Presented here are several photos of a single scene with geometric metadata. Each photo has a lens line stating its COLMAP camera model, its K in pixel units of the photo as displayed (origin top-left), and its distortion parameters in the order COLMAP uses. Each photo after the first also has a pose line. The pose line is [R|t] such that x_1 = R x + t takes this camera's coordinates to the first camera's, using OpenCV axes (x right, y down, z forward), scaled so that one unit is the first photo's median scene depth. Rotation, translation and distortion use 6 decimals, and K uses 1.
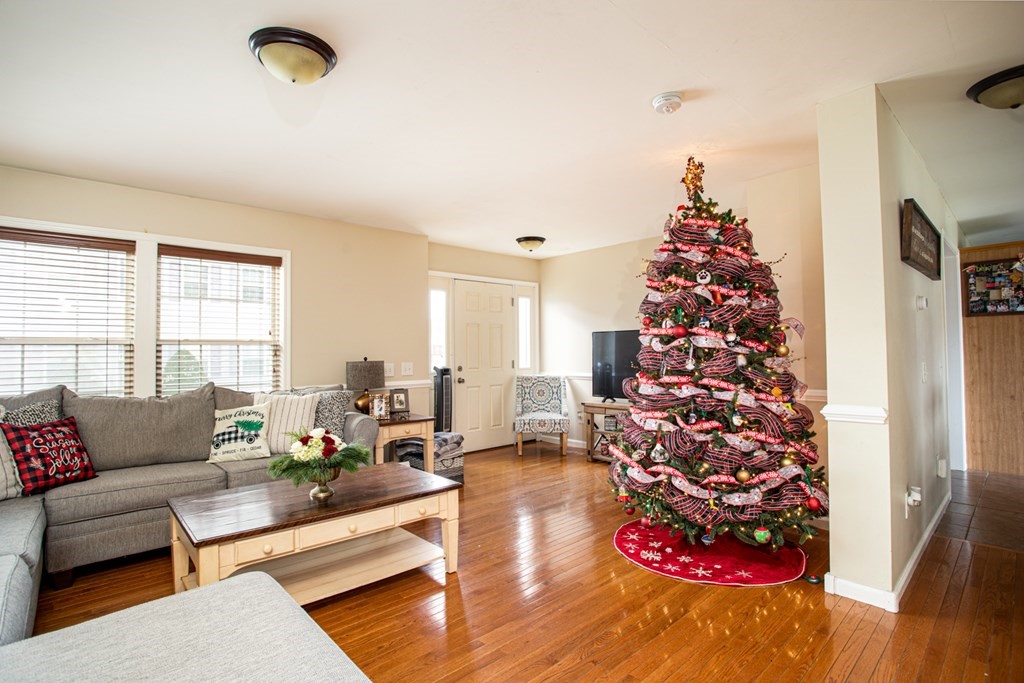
lens RADIAL K [[508.5, 0, 511.2], [0, 508.5, 341.3], [0, 0, 1]] dist [-0.041078, 0.006400]
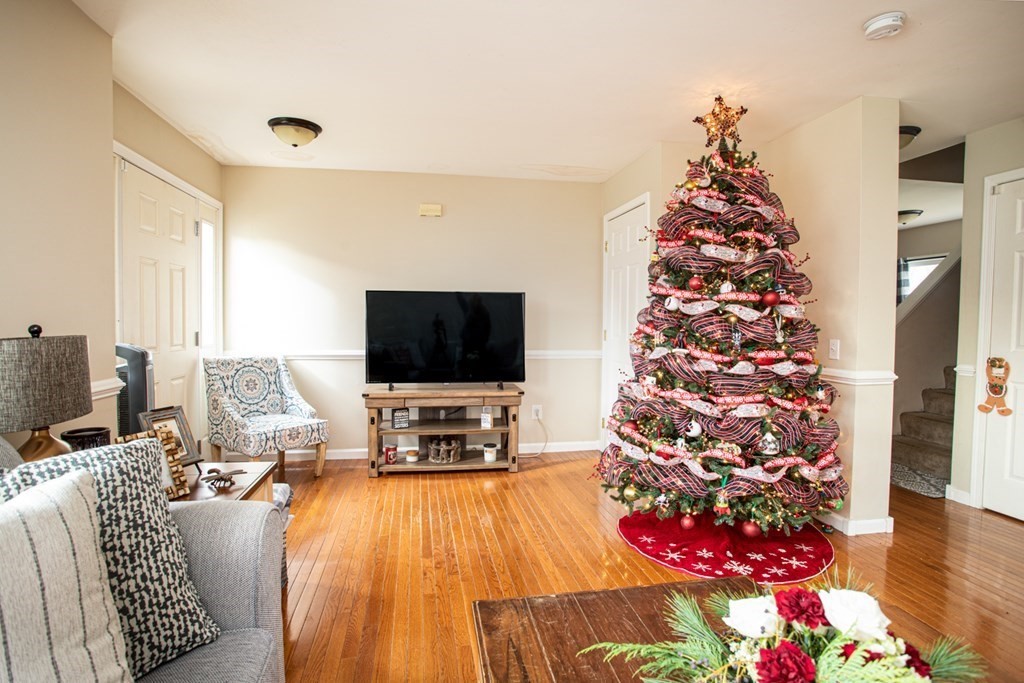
lens RADIAL K [[508.5, 0, 515.4], [0, 508.5, 341.5], [0, 0, 1]] dist [-0.041078, 0.006400]
pose [[0.533029, -0.020482, 0.845849, -0.574974], [-0.030429, 0.998596, 0.043356, 0.027802], [-0.845550, -0.048848, 0.531657, 0.844829]]
